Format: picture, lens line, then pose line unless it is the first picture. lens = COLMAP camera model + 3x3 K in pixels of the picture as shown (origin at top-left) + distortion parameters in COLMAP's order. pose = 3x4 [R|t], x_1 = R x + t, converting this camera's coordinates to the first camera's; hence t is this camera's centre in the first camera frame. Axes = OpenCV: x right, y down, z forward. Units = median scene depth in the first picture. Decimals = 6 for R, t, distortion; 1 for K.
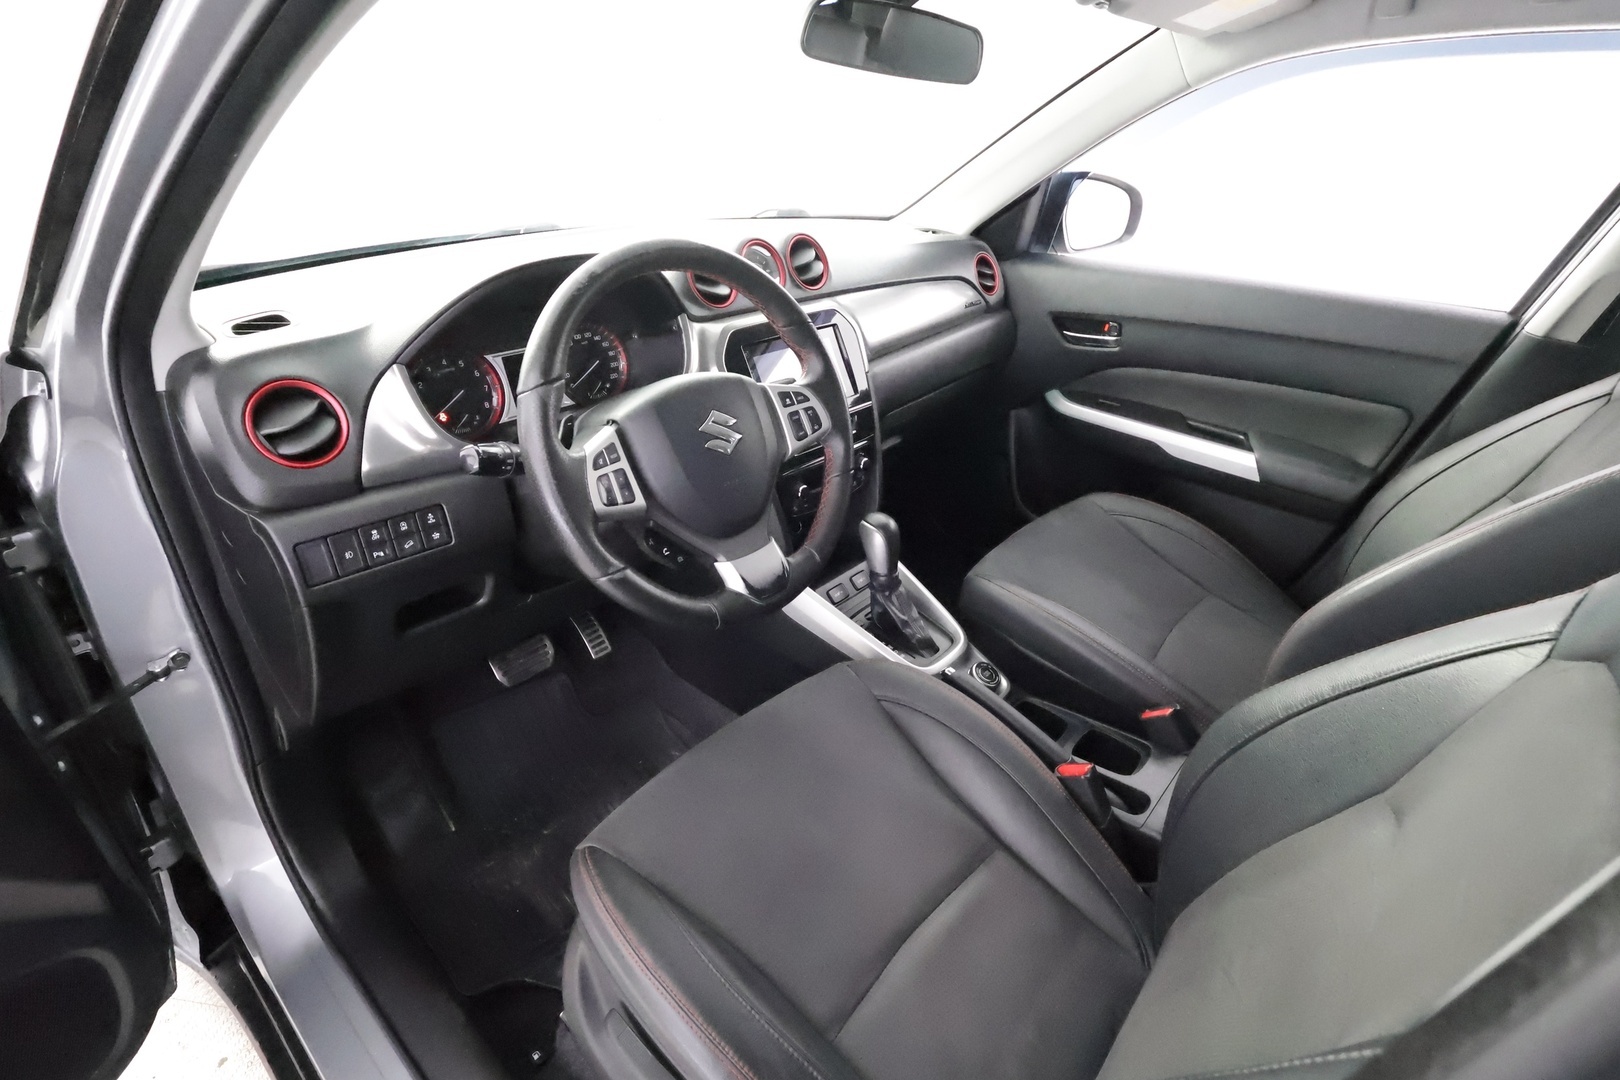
lens RADIAL K [[791.7, 0, 812.5], [0, 791.7, 544.8], [0, 0, 1]] dist [0.000095, 0.000181]
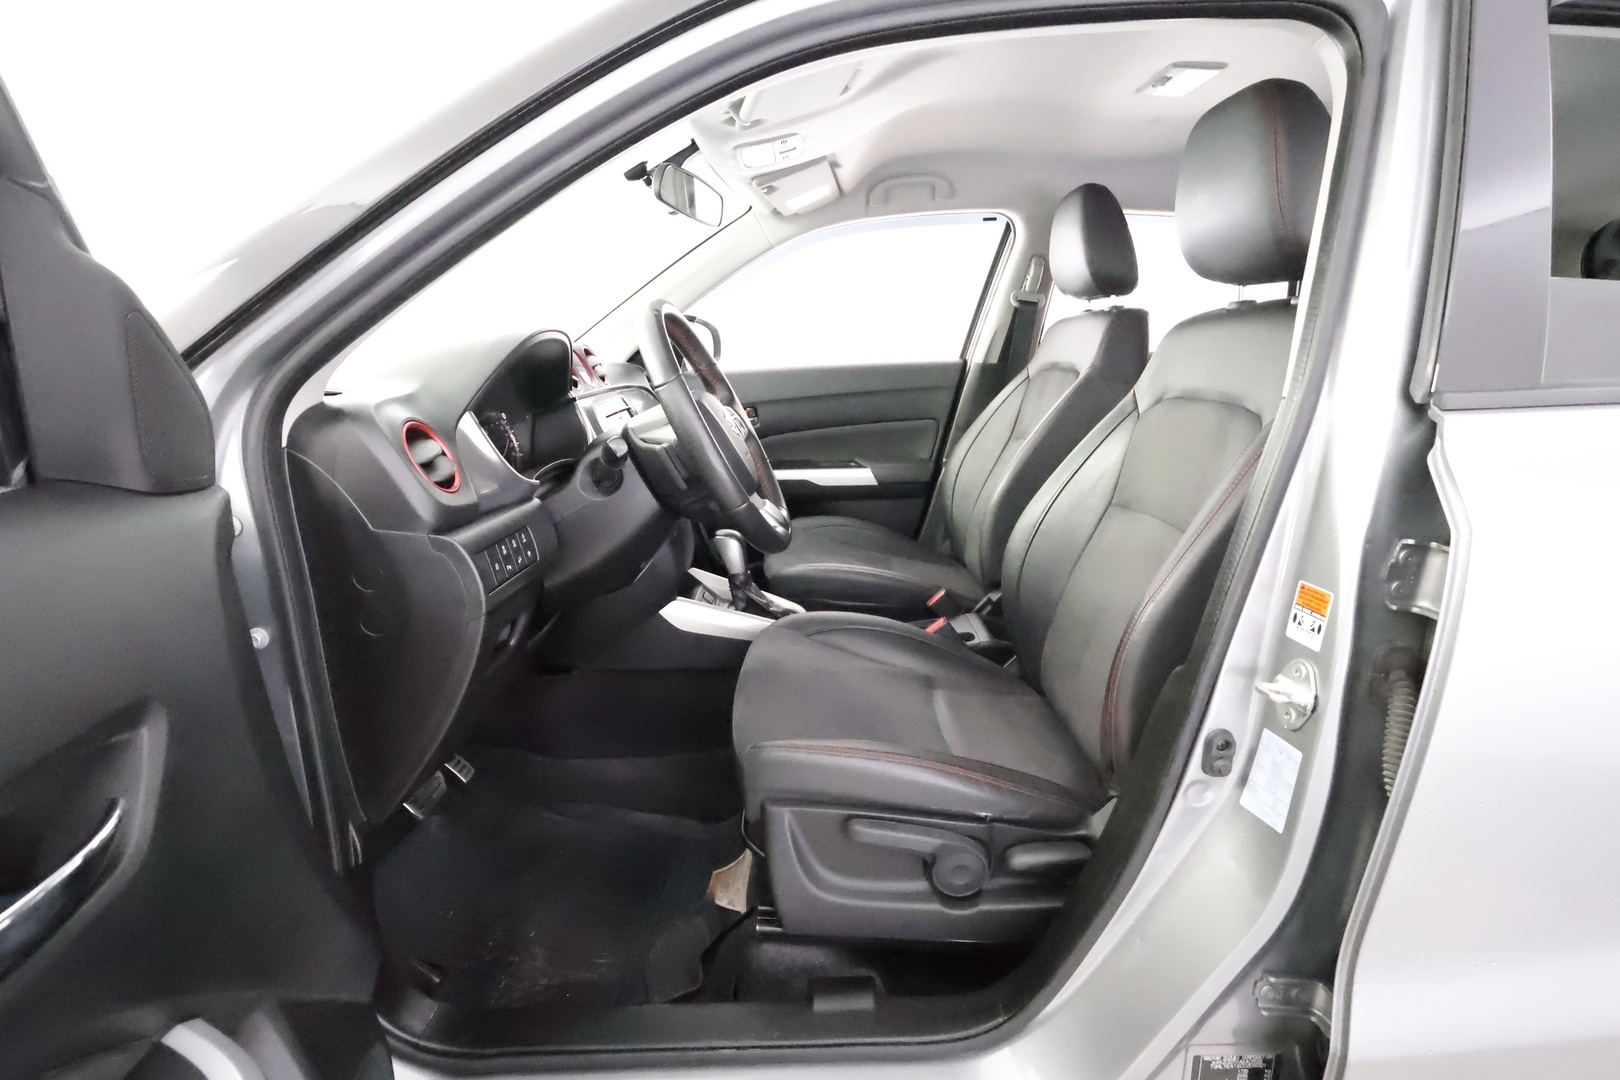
lens RADIAL K [[791.7, 0, 812.5], [0, 791.7, 544.8], [0, 0, 1]] dist [0.000095, 0.000181]
pose [[0.733229, -0.223296, 0.642273, -0.620536], [0.376081, 0.920099, -0.109453, 0.171531], [-0.566514, 0.321801, 0.758621, -0.052082]]
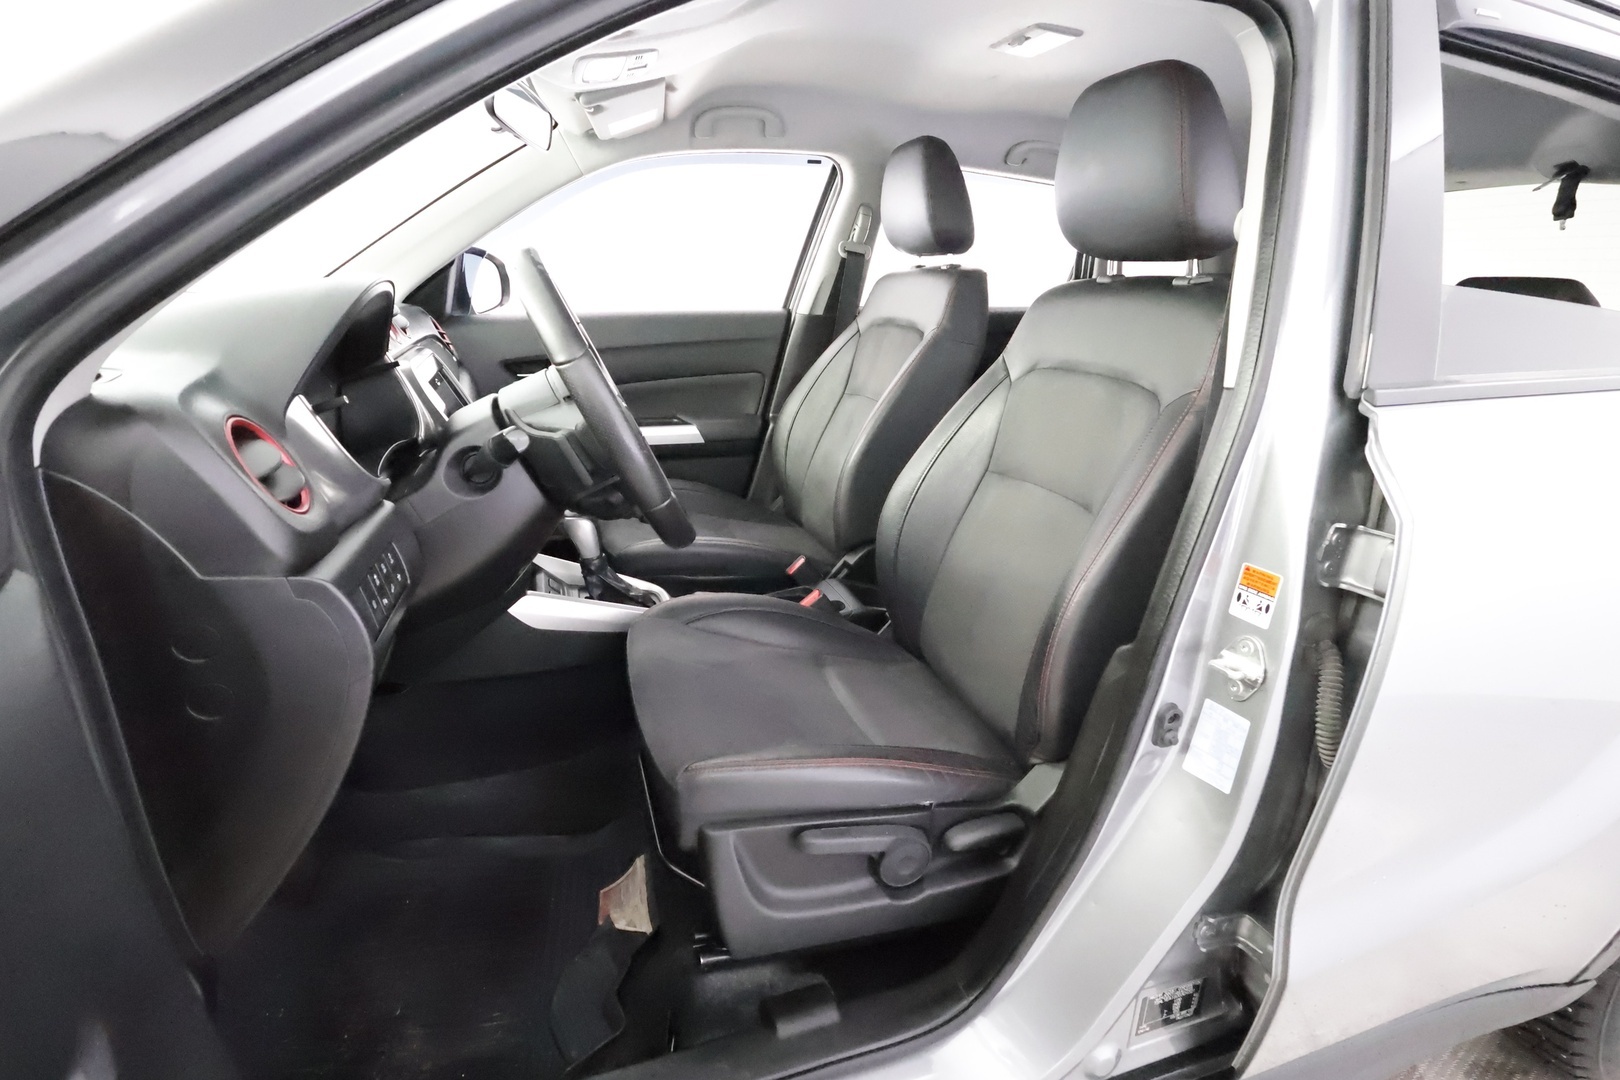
lens RADIAL K [[791.7, 0, 812.5], [0, 791.7, 544.8], [0, 0, 1]] dist [0.000095, 0.000181]
pose [[0.490677, -0.314525, 0.812595, -0.659427], [0.426429, 0.899948, 0.090841, 0.046447], [-0.759864, 0.301941, 0.575706, 0.098403]]
